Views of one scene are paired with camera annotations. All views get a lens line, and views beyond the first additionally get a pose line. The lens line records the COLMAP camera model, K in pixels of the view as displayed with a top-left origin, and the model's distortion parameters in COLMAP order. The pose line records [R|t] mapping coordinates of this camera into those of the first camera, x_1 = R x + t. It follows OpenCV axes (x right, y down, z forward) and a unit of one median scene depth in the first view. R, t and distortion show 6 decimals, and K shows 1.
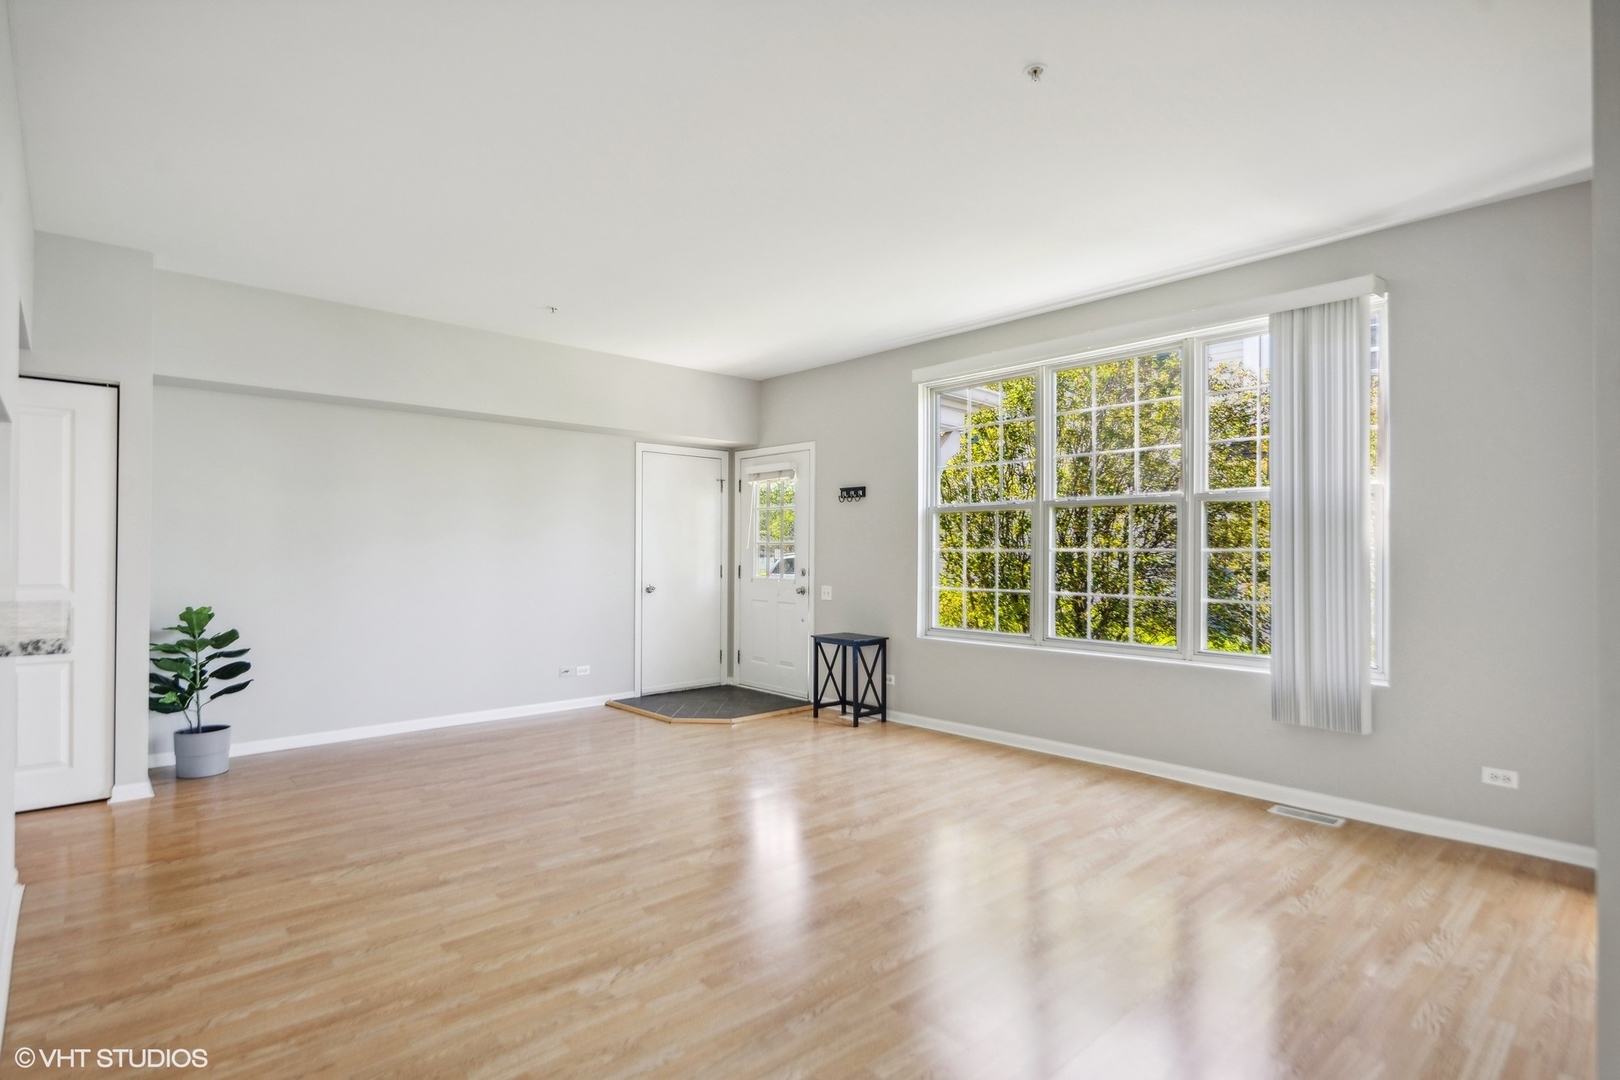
lens RADIAL K [[798.7, 0, 800.0], [0, 798.7, 539.5], [0, 0, 1]] dist [-0.000535, 0.000152]
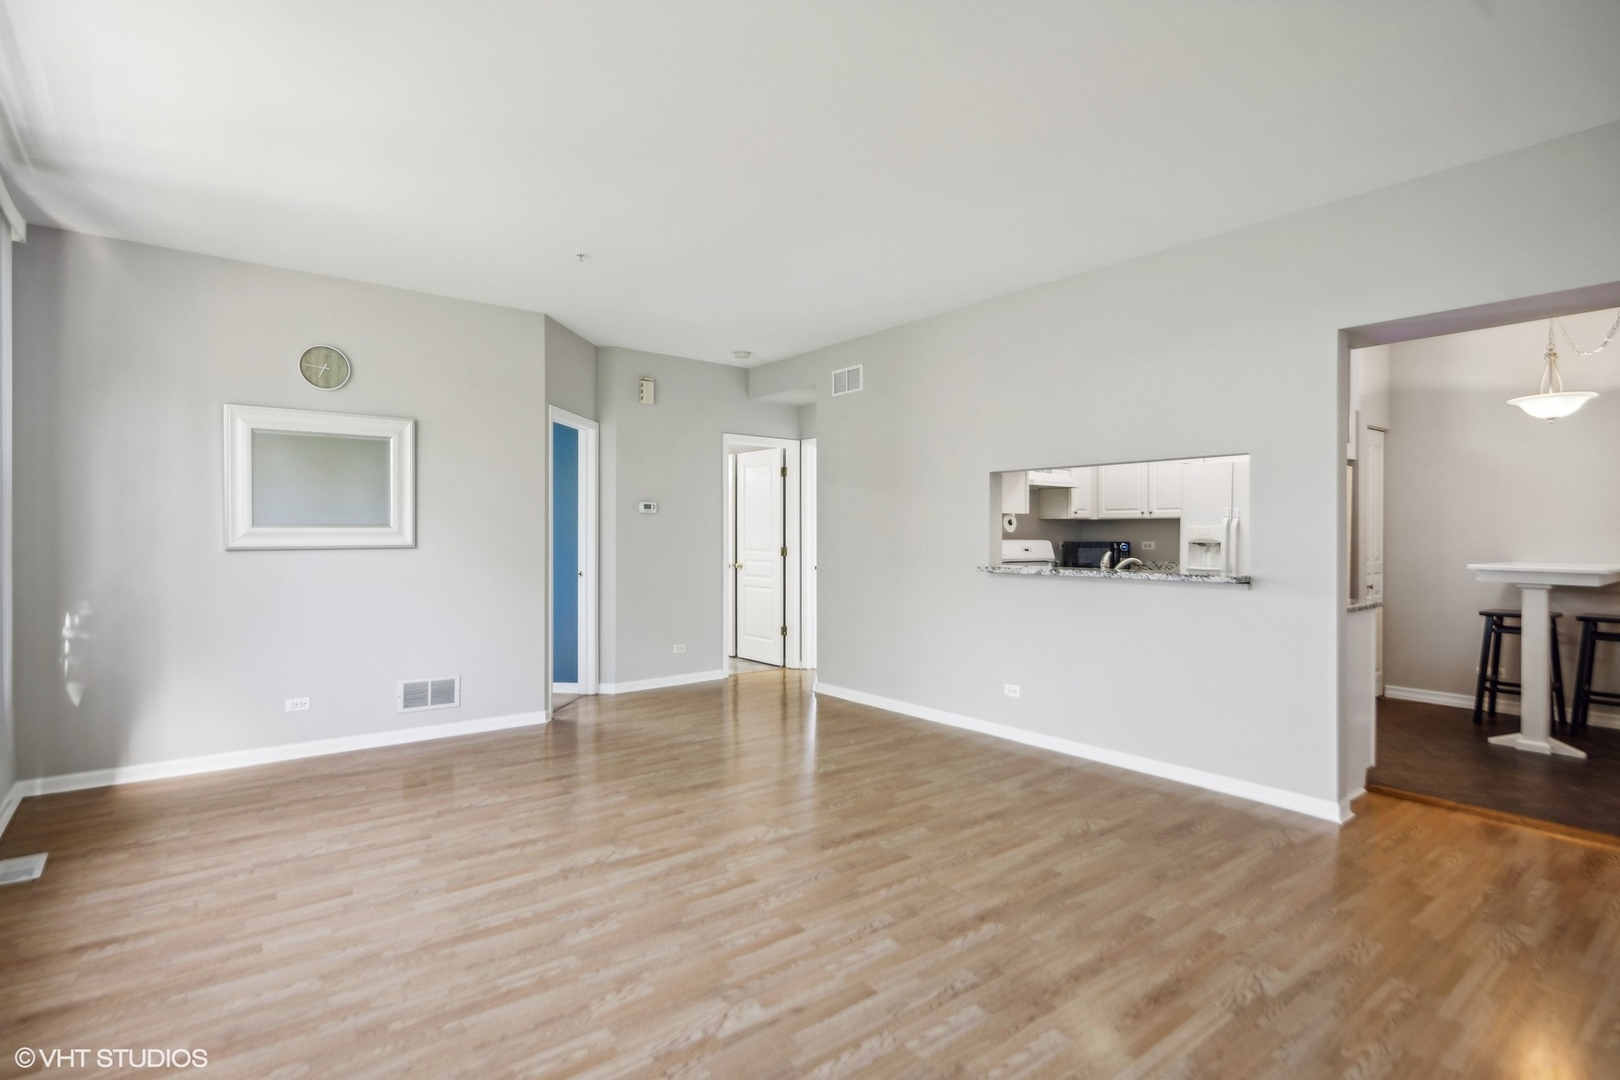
lens RADIAL K [[798.7, 0, 807.2], [0, 798.7, 537.6], [0, 0, 1]] dist [-0.000535, 0.000152]
pose [[-0.998183, -0.007541, 0.059783, -0.160565], [-0.008239, 0.999901, -0.011436, 0.017480], [-0.059691, -0.011907, -0.998146, 1.470915]]
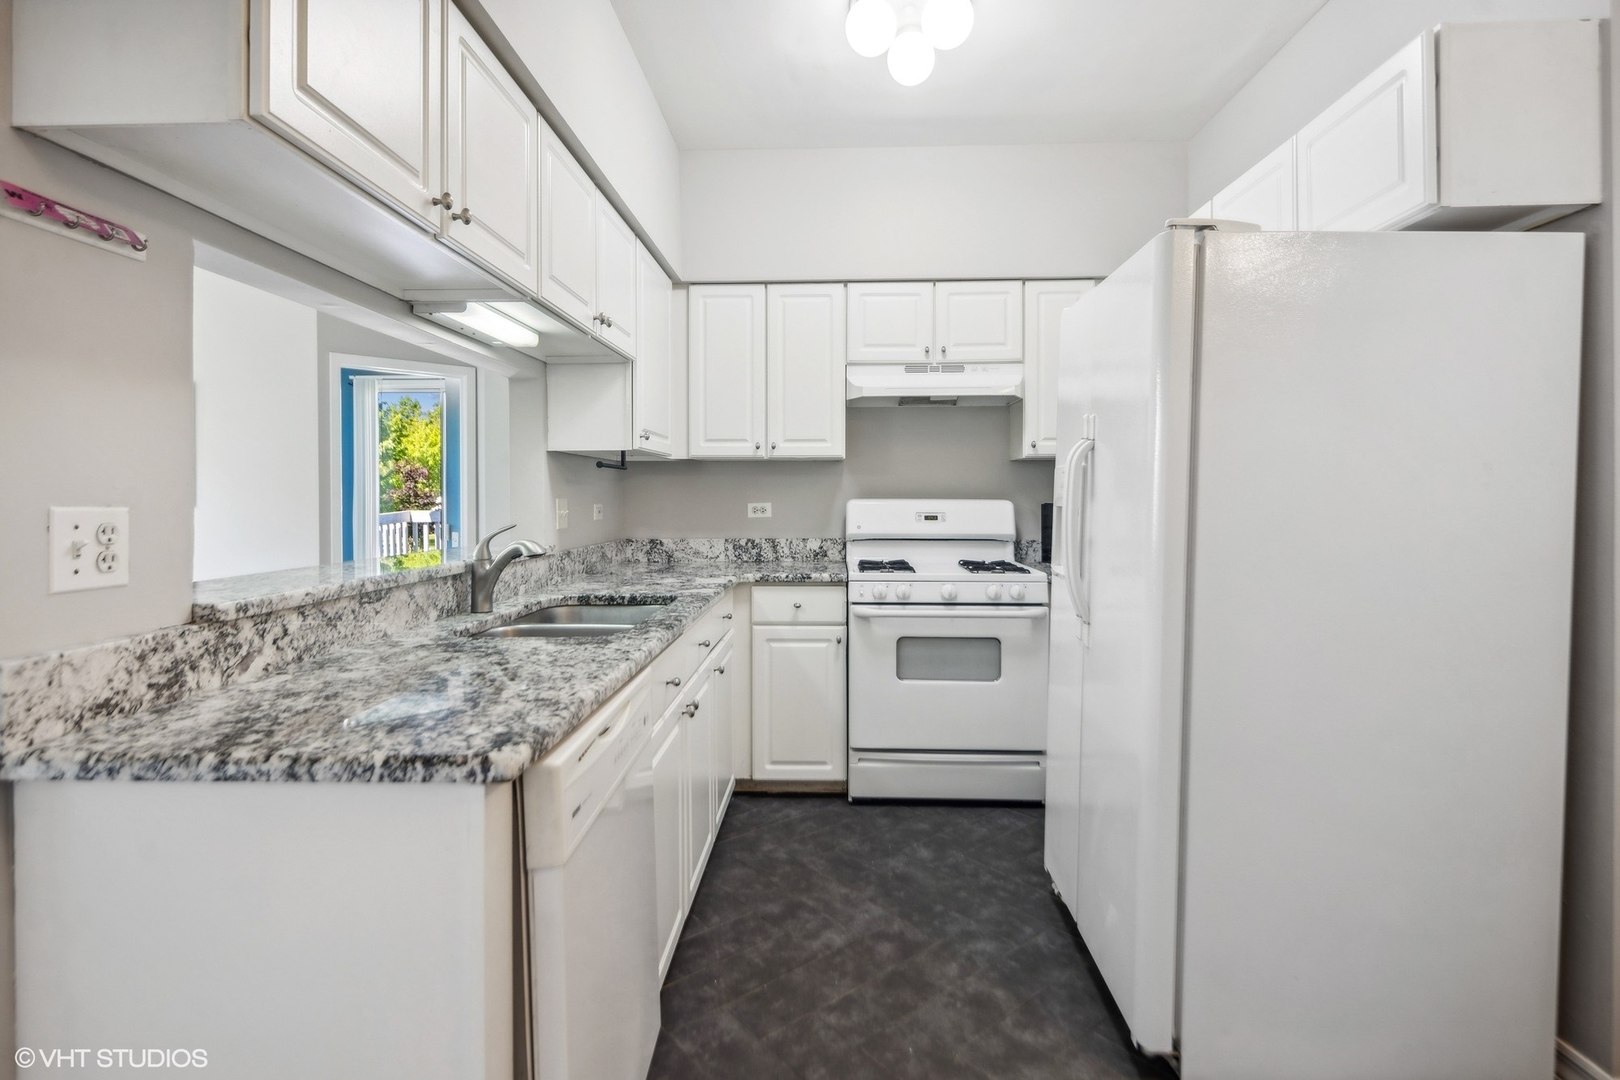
lens RADIAL K [[798.7, 0, 805.6], [0, 798.7, 500.0], [0, 0, 1]] dist [-0.000535, 0.000152]
pose [[-0.716414, -0.007821, 0.697632, -0.961025], [-0.012385, 0.999922, -0.001508, 0.004679], [-0.697566, -0.009721, -0.716455, 0.628602]]
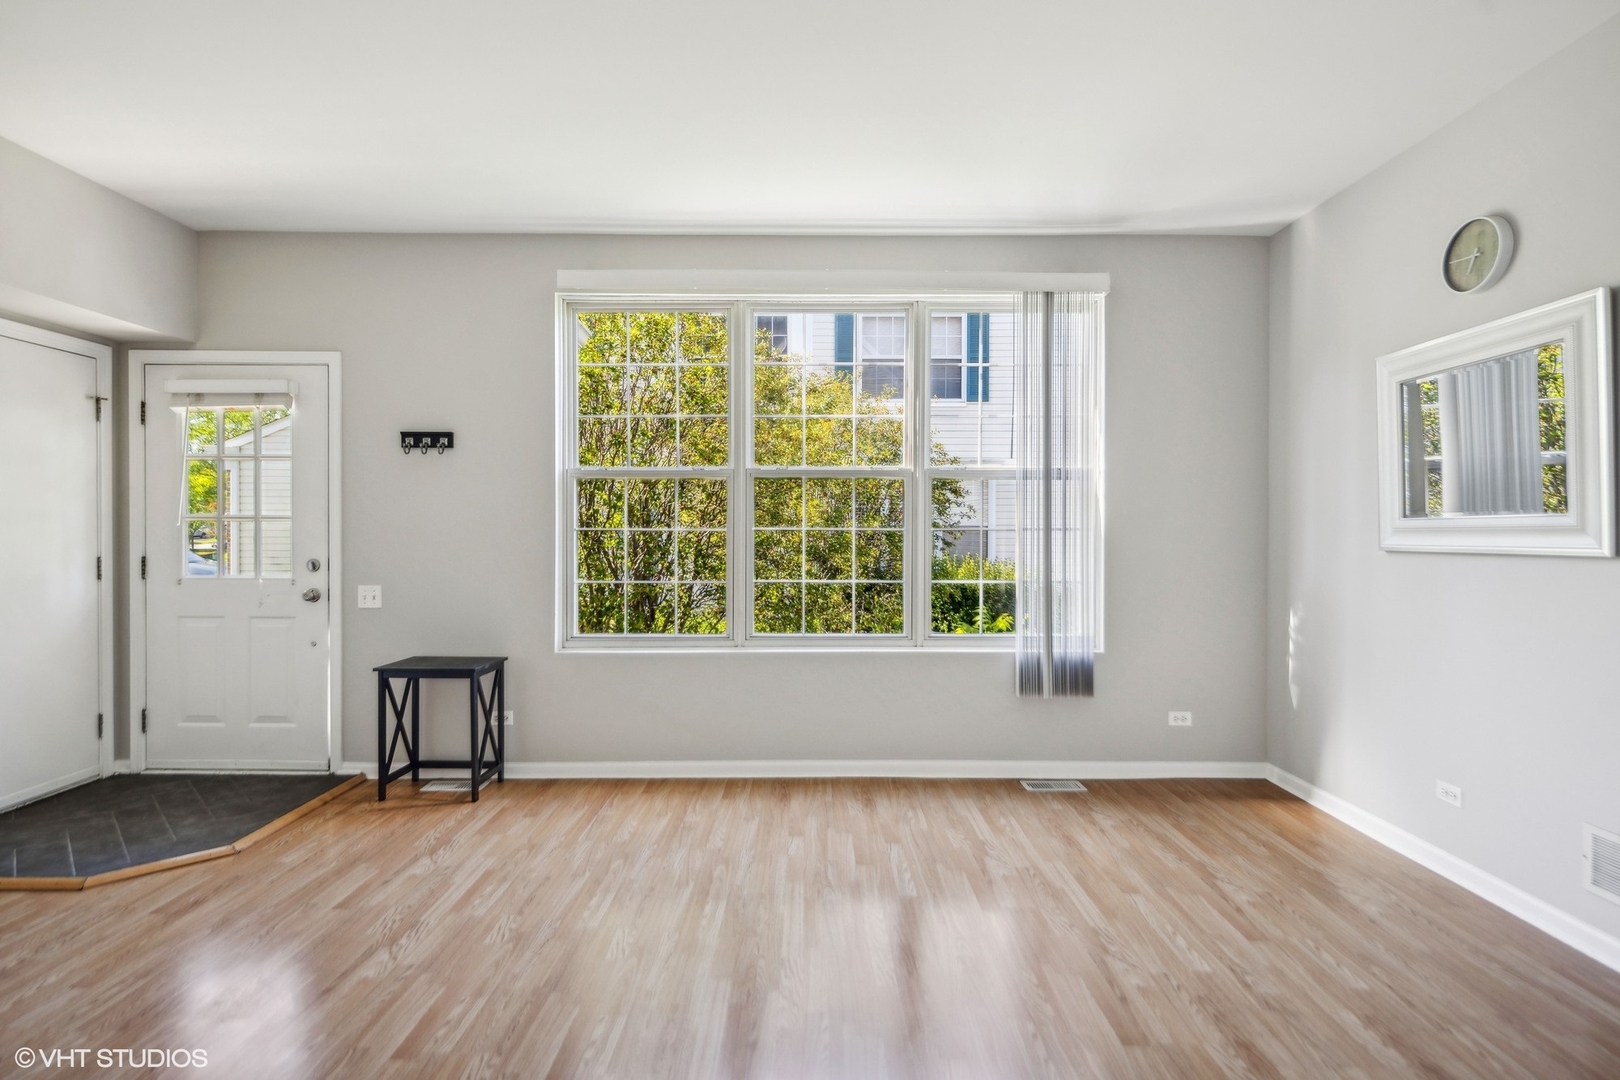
lens RADIAL K [[798.7, 0, 808.5], [0, 798.7, 539.7], [0, 0, 1]] dist [-0.000535, 0.000152]
pose [[0.670842, -0.010450, 0.741527, -0.288382], [-0.009824, 0.999688, 0.022975, 0.005613], [-0.741535, -0.022697, 0.670530, 0.464881]]
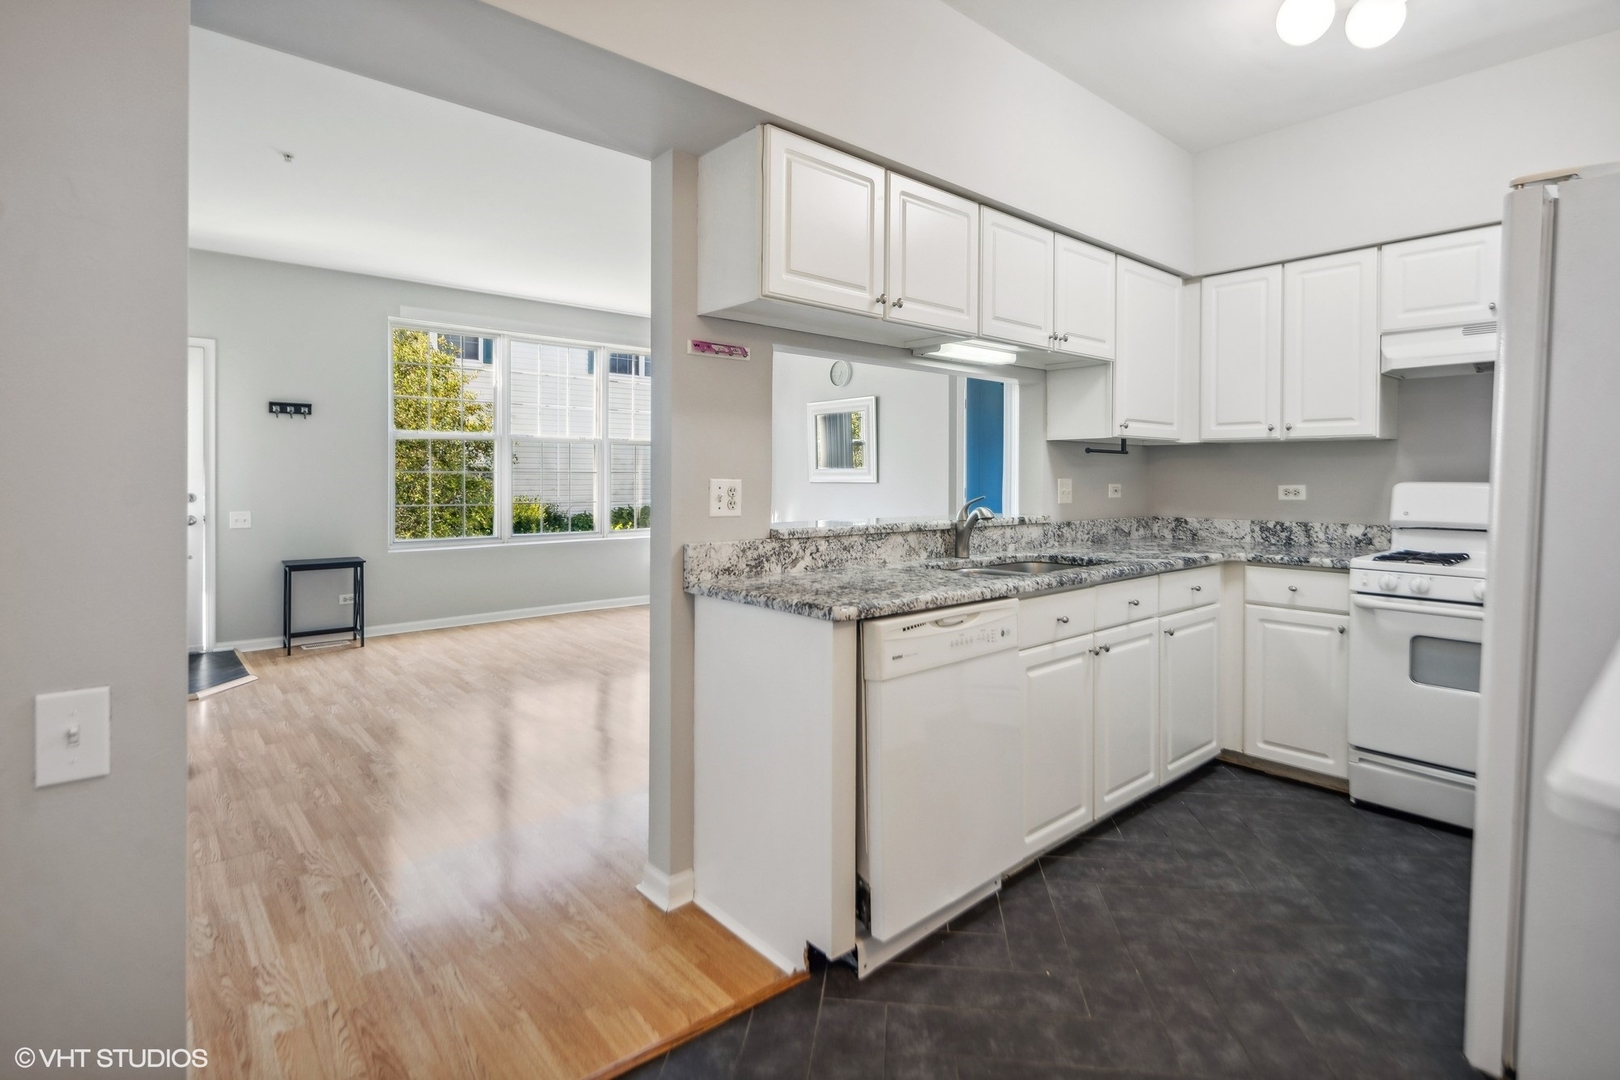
lens RADIAL K [[798.7, 0, 806.5], [0, 798.7, 479.5], [0, 0, 1]] dist [-0.000535, 0.000152]
pose [[0.016390, -0.009392, 0.999822, -1.176843], [-0.020057, 0.999752, 0.009720, 0.003240], [-0.999664, -0.020213, 0.016197, 0.538975]]
